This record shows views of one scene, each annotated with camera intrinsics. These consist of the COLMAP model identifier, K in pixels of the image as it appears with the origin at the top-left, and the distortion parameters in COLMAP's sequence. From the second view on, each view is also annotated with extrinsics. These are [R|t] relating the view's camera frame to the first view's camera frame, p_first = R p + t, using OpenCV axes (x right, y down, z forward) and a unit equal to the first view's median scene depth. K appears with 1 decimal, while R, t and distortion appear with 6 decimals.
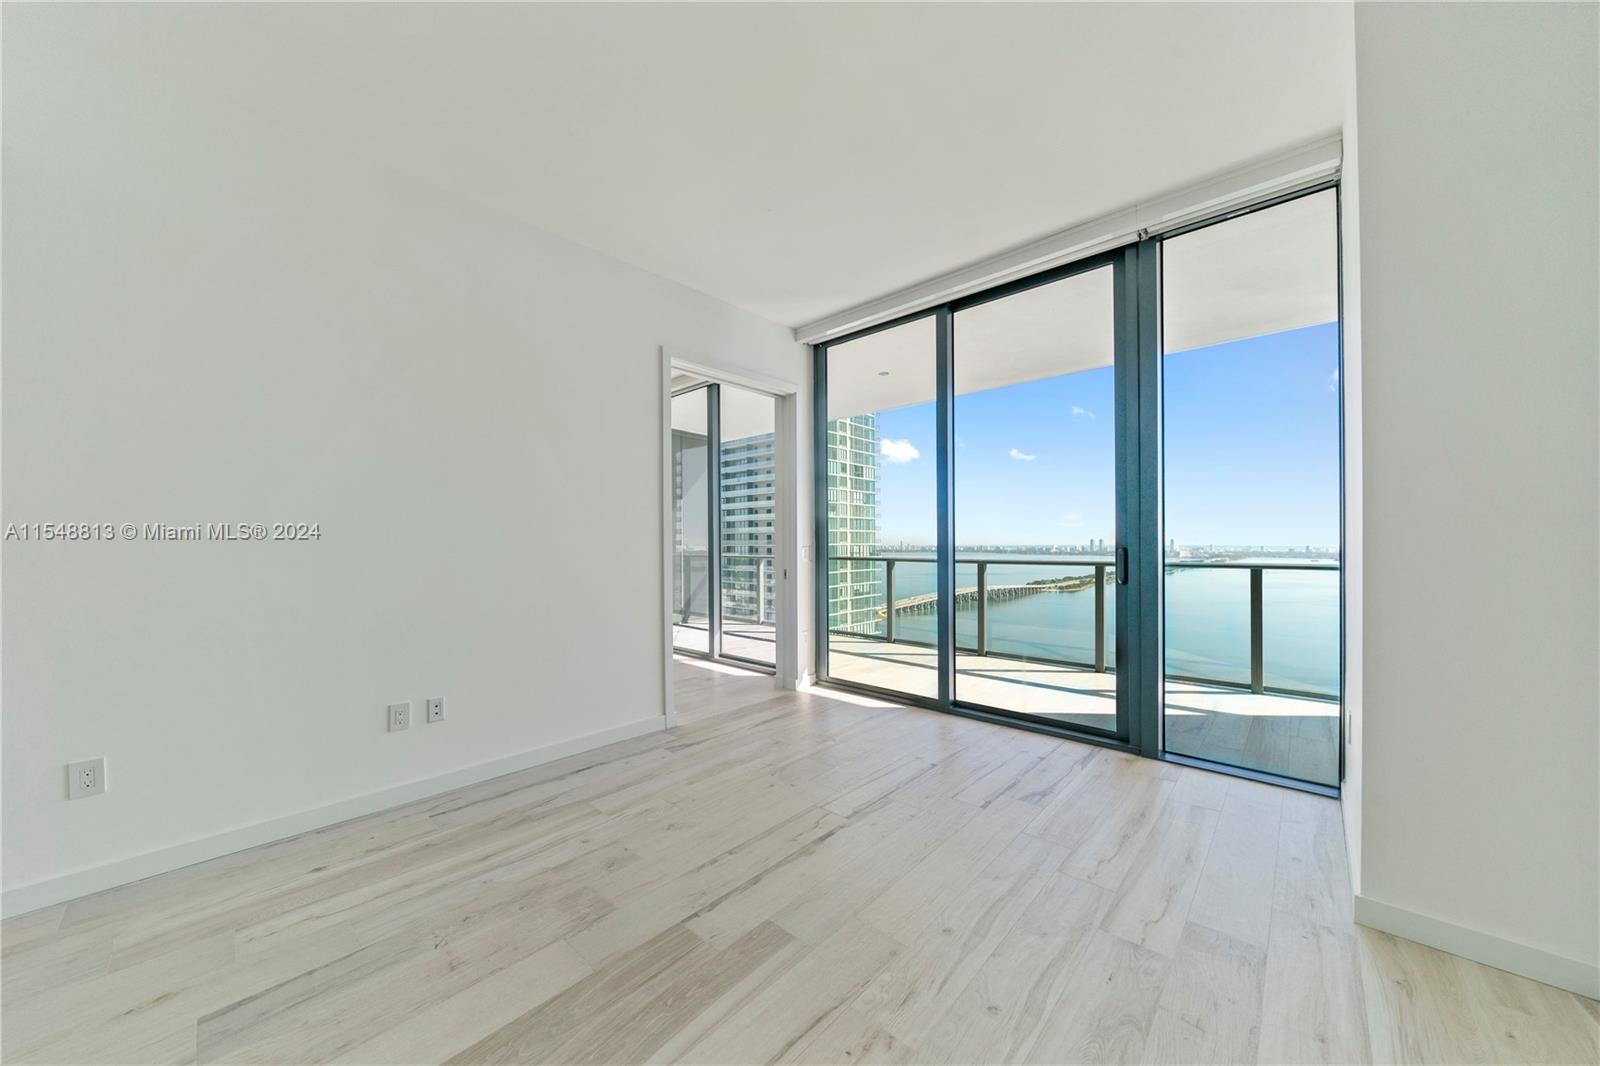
lens RADIAL K [[580.1, 0, 800.0], [0, 580.1, 533.0], [0, 0, 1]] dist [0.000194, 0.000000]
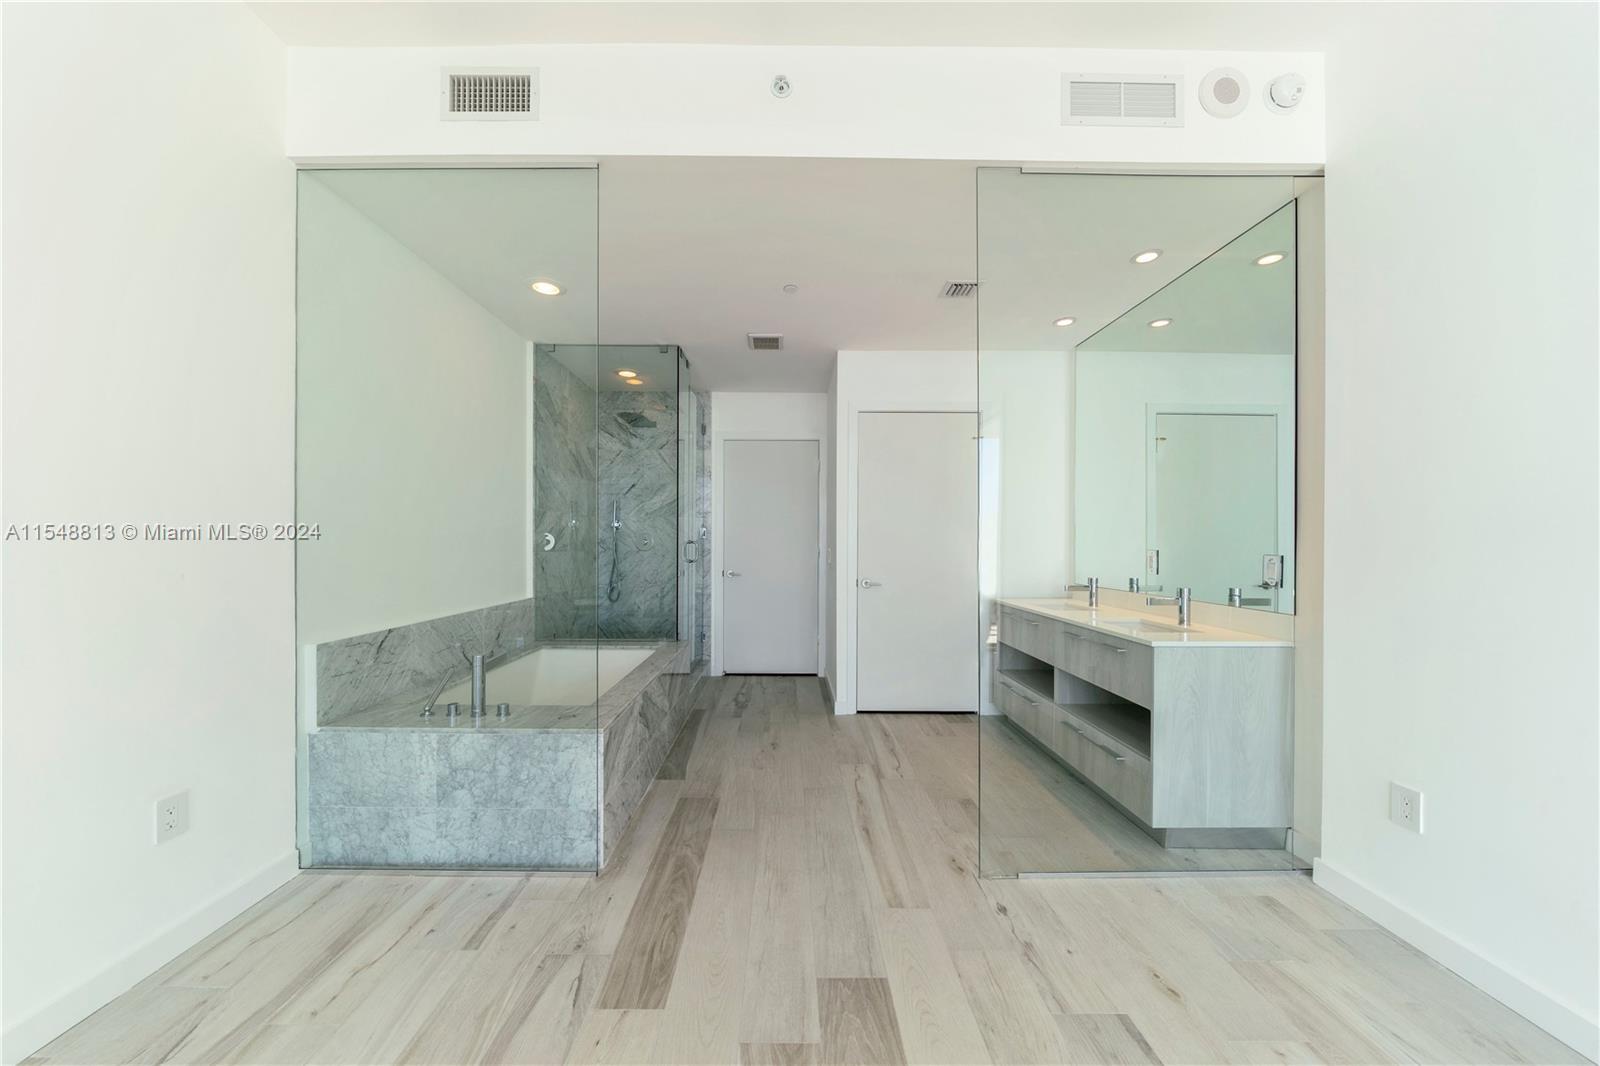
lens RADIAL K [[549.5, 0, 792.2], [0, 549.5, 544.4], [0, 0, 1]] dist [-0.009137, -0.000077]
pose [[-0.740976, 0.002722, -0.671526, 0.010735], [0.009373, 0.999936, -0.006289, 0.019474], [0.671466, -0.010954, -0.740955, 0.930321]]
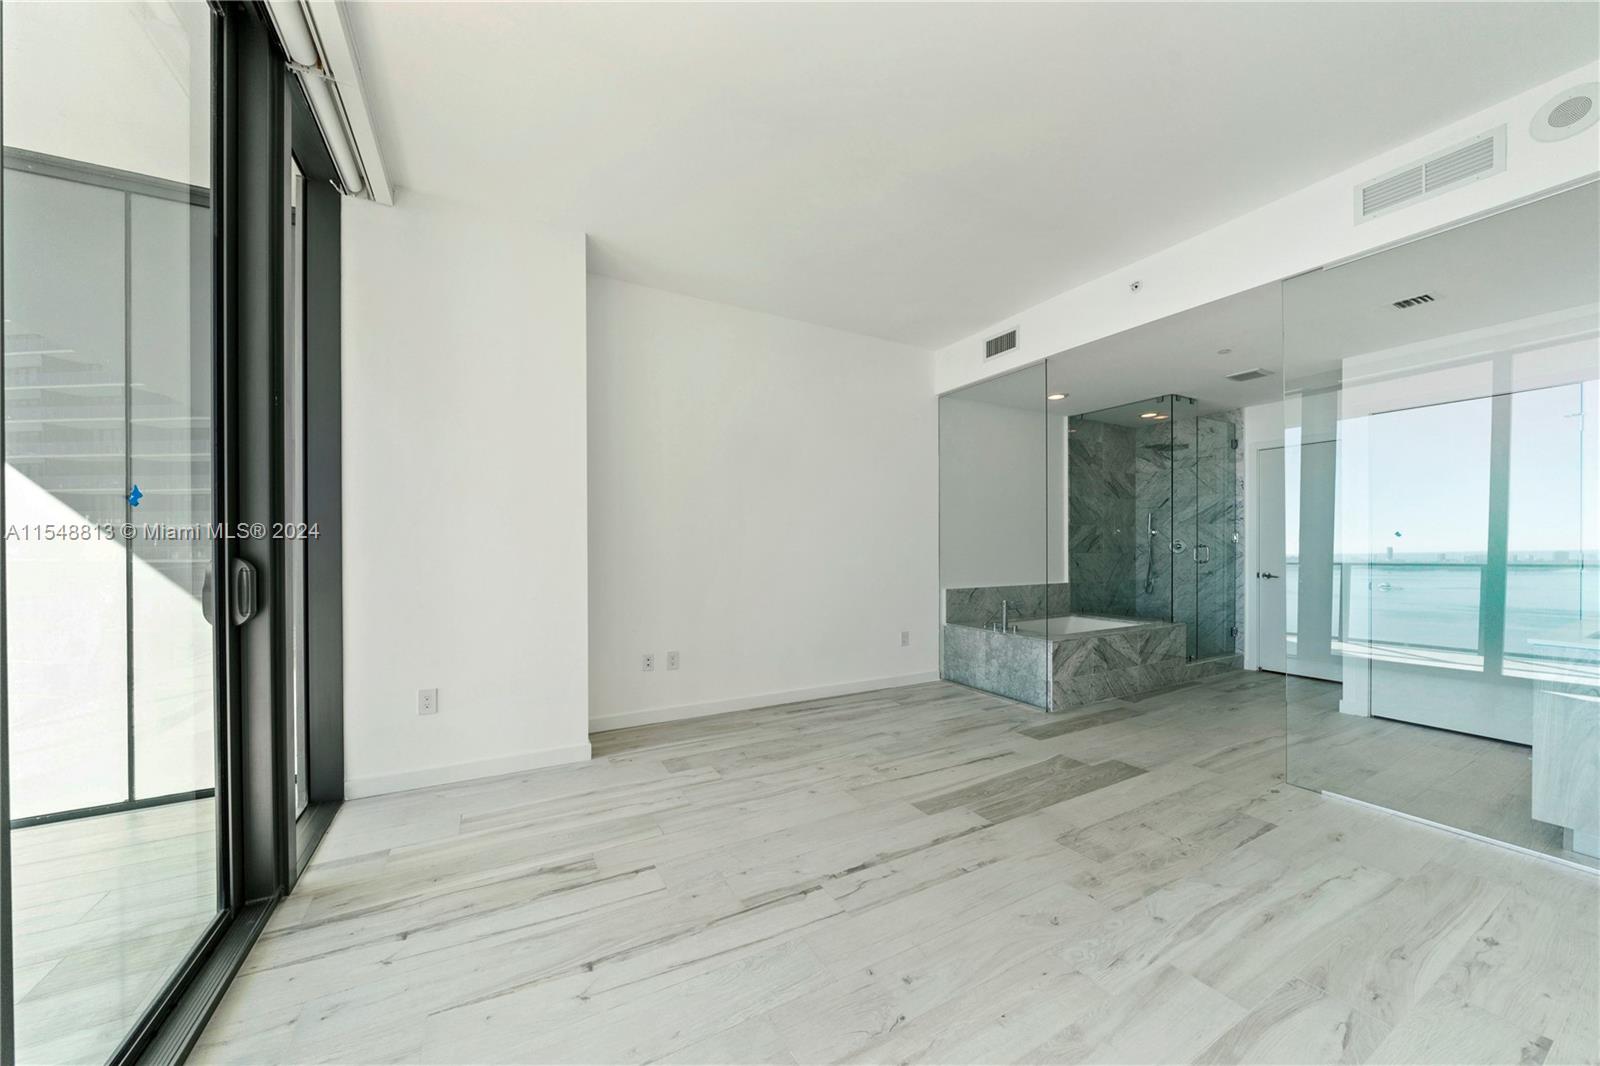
lens RADIAL K [[549.5, 0, 792.2], [0, 549.5, 544.4], [0, 0, 1]] dist [-0.009137, -0.000077]
pose [[-0.944501, 0.006793, 0.328438, -0.158638], [-0.000095, 0.999781, -0.020951, 0.038524], [-0.328508, -0.019819, -0.944293, 2.058628]]
